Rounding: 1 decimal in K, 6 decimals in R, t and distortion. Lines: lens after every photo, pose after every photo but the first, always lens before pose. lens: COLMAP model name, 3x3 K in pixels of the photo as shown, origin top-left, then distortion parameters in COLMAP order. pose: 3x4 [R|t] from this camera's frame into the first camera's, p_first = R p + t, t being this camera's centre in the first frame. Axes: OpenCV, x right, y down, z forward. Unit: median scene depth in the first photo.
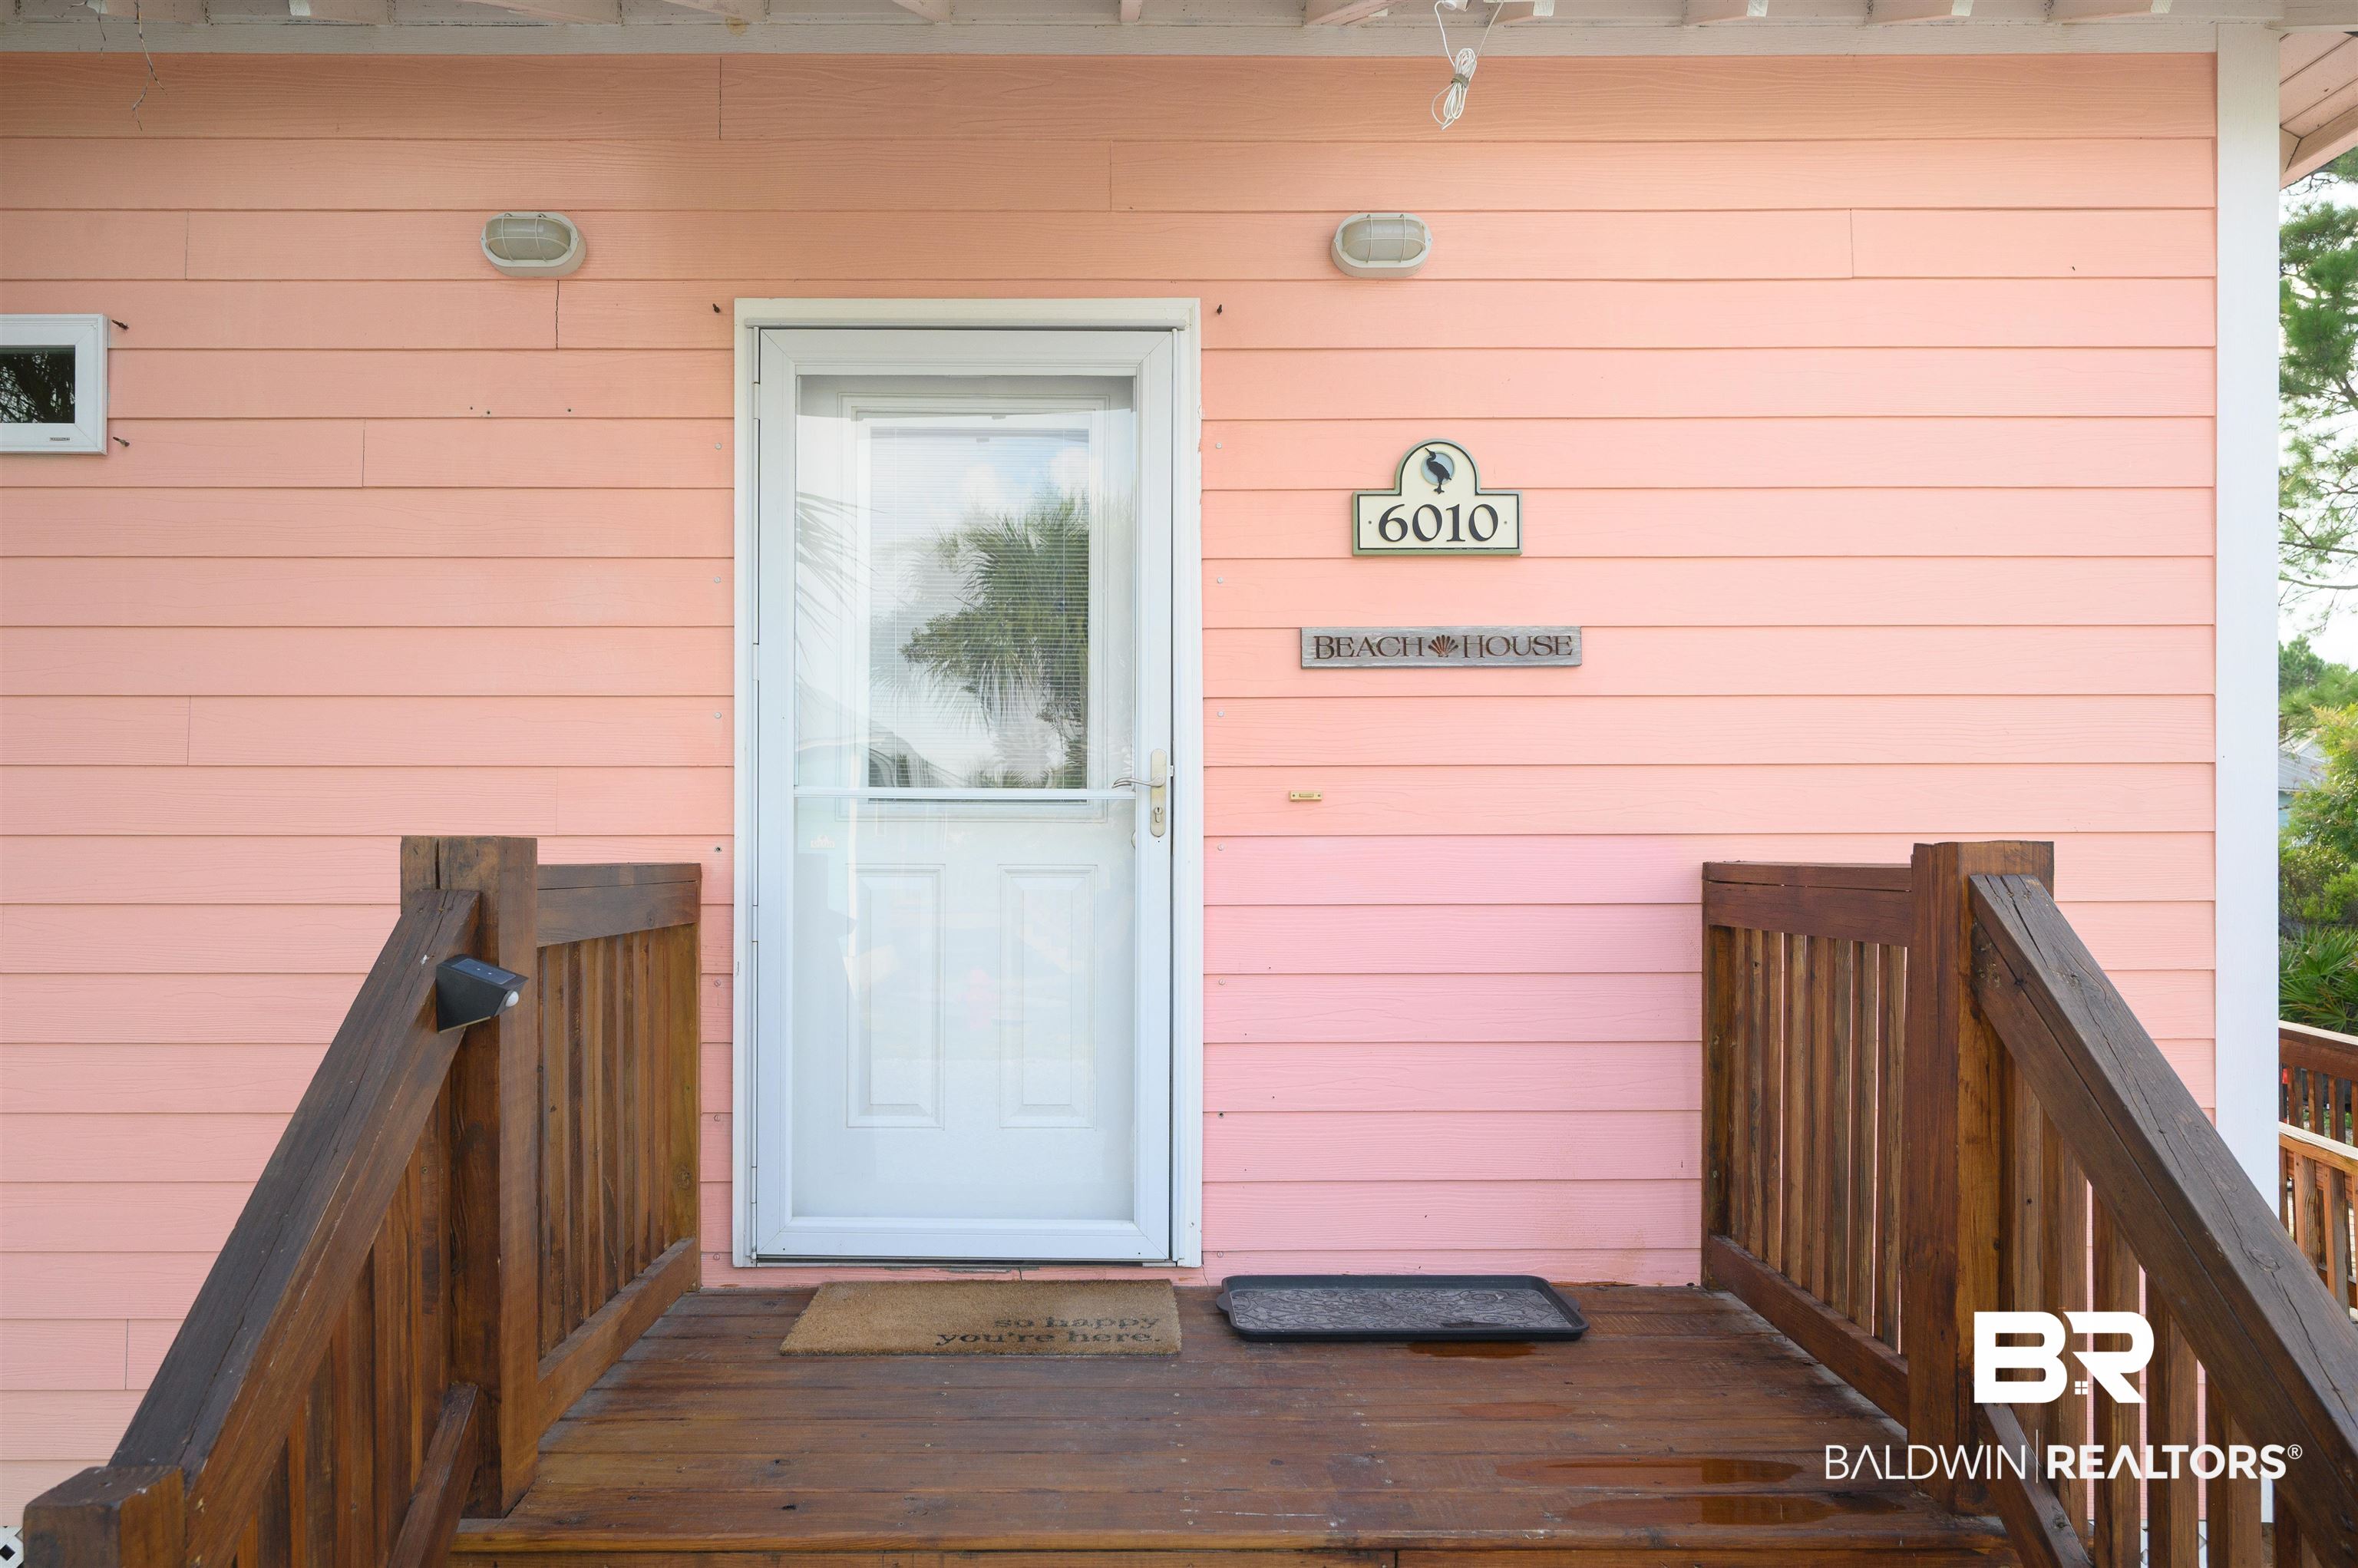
lens RADIAL K [[1514.8, 0, 1172.8], [0, 1514.8, 867.7], [0, 0, 1]] dist [-0.004268, -0.001399]
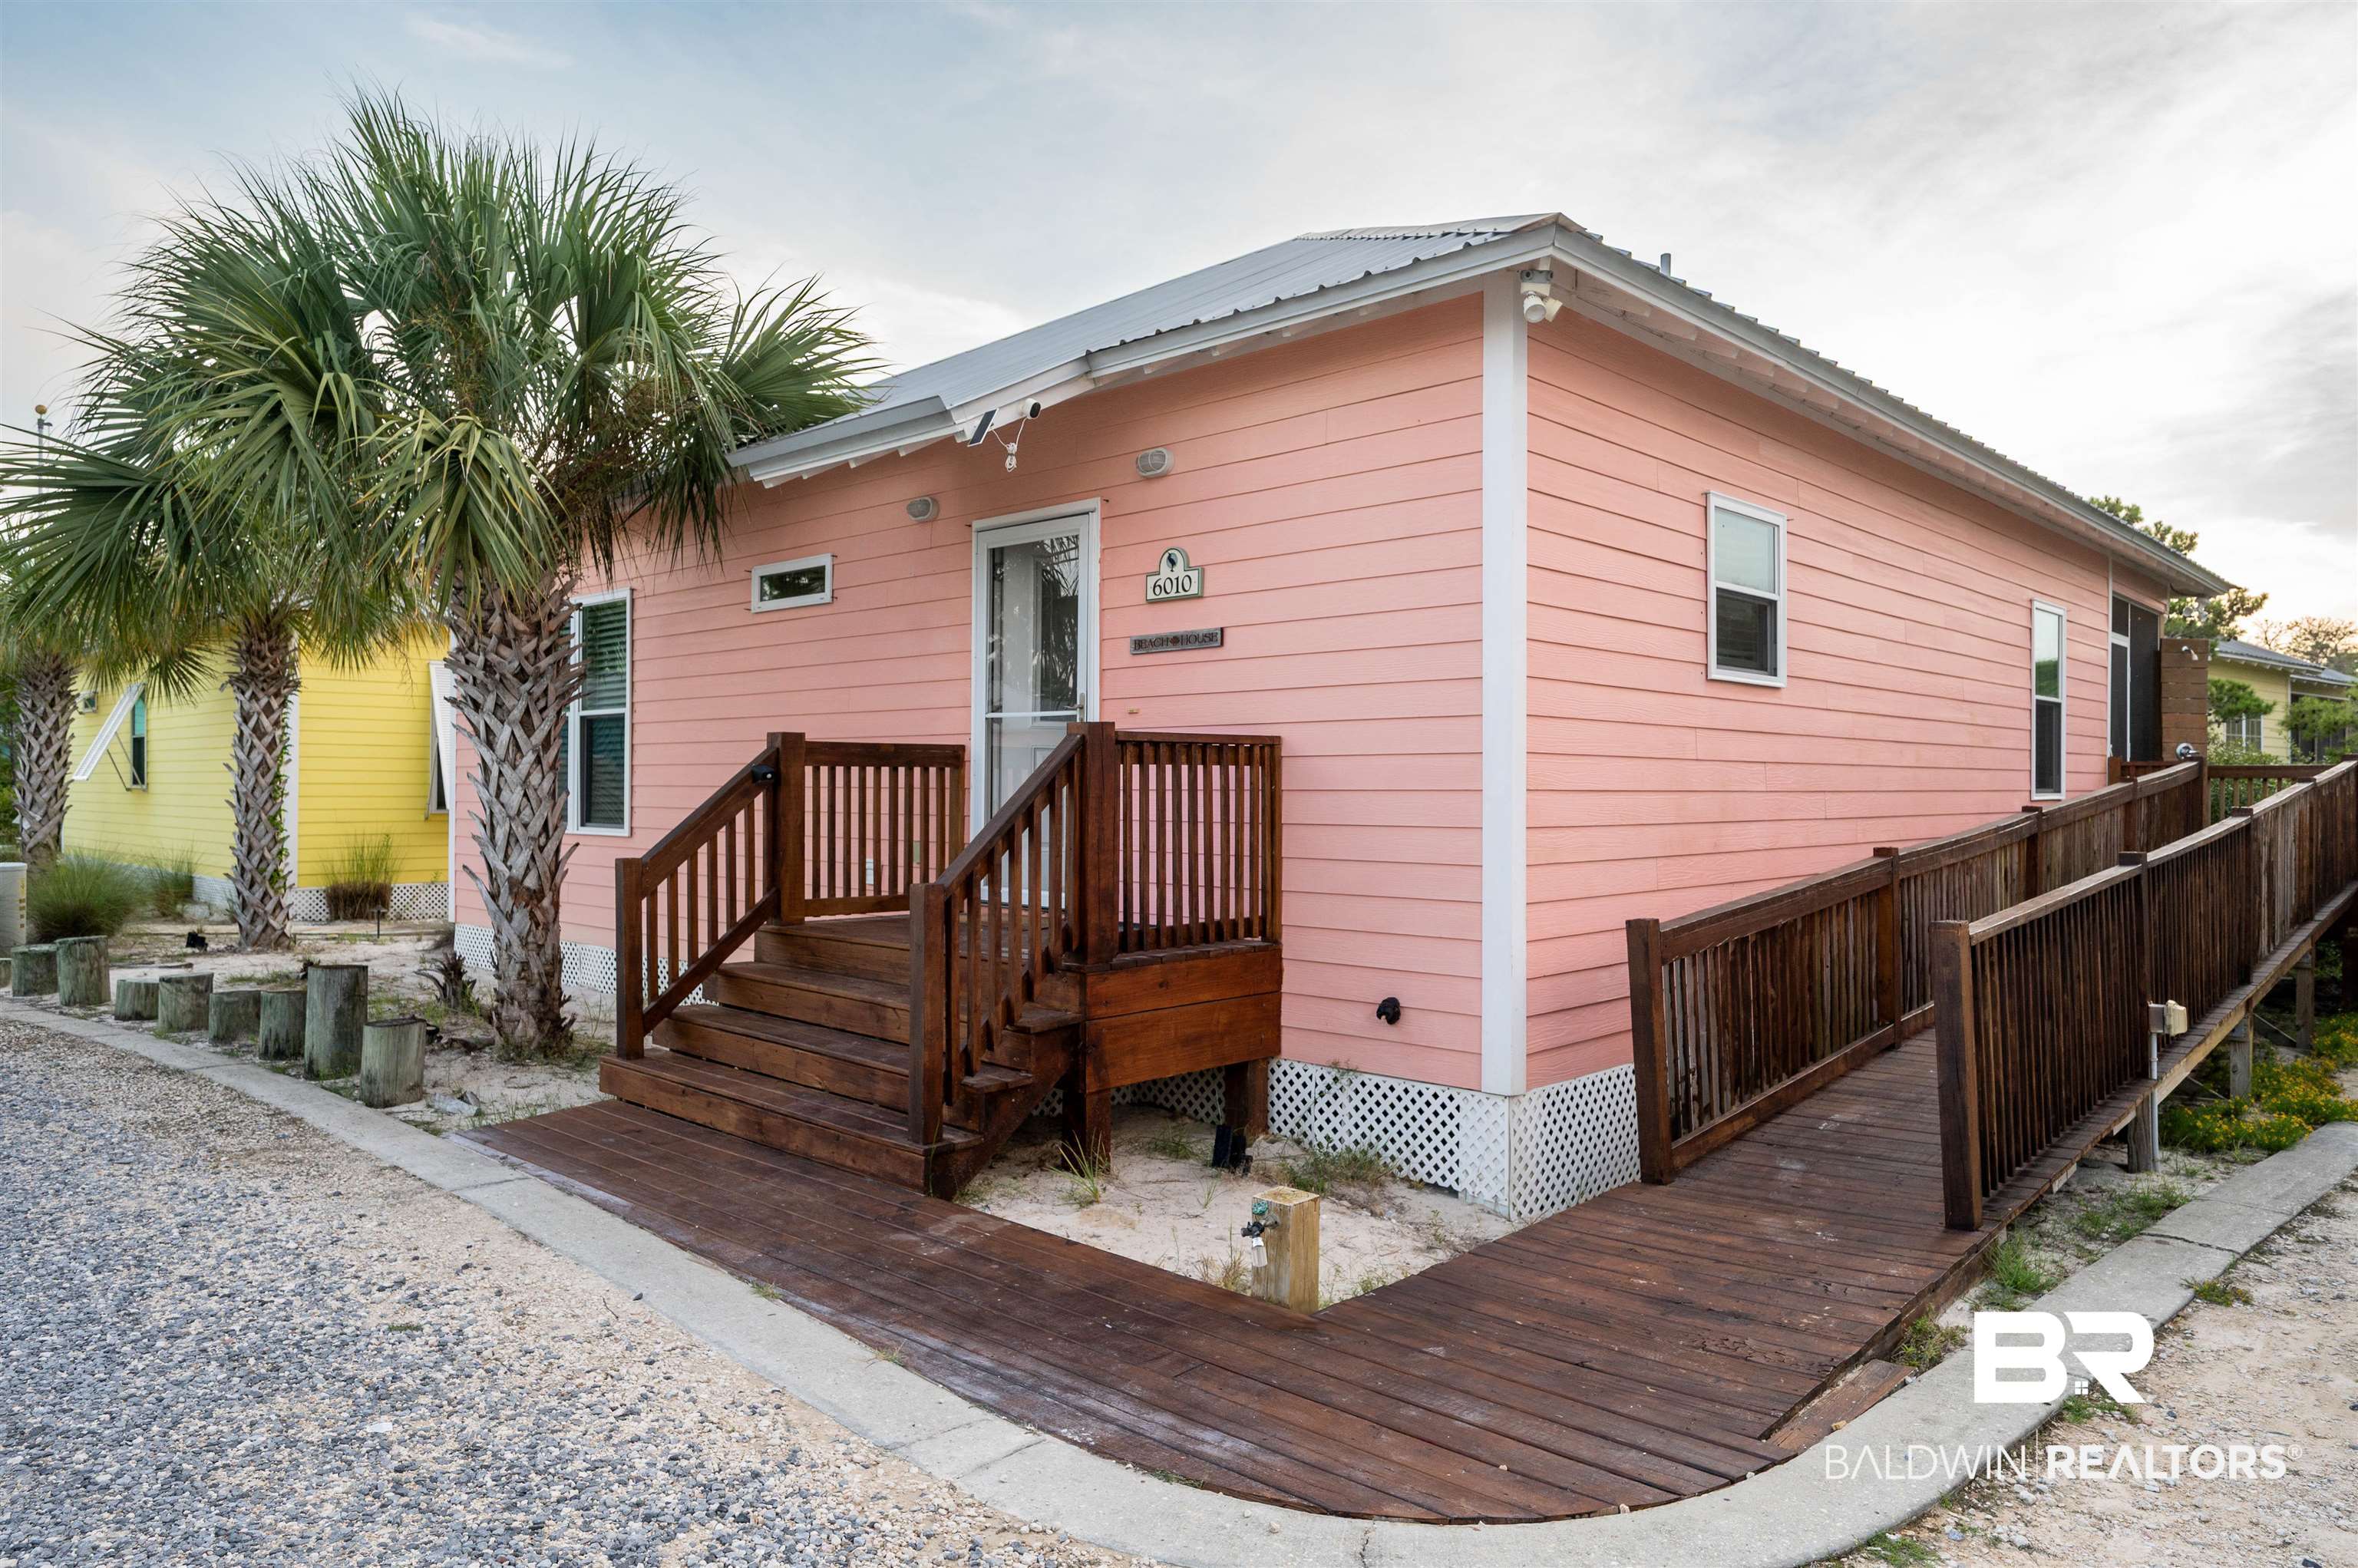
lens RADIAL K [[1514.8, 0, 1179.2], [0, 1514.8, 775.8], [0, 0, 1]] dist [-0.004268, -0.001399]
pose [[0.728314, -0.002529, -0.685239, 1.694409], [-0.003562, 0.999966, -0.007476, 0.066649], [0.685234, 0.007885, 0.728280, -0.601558]]
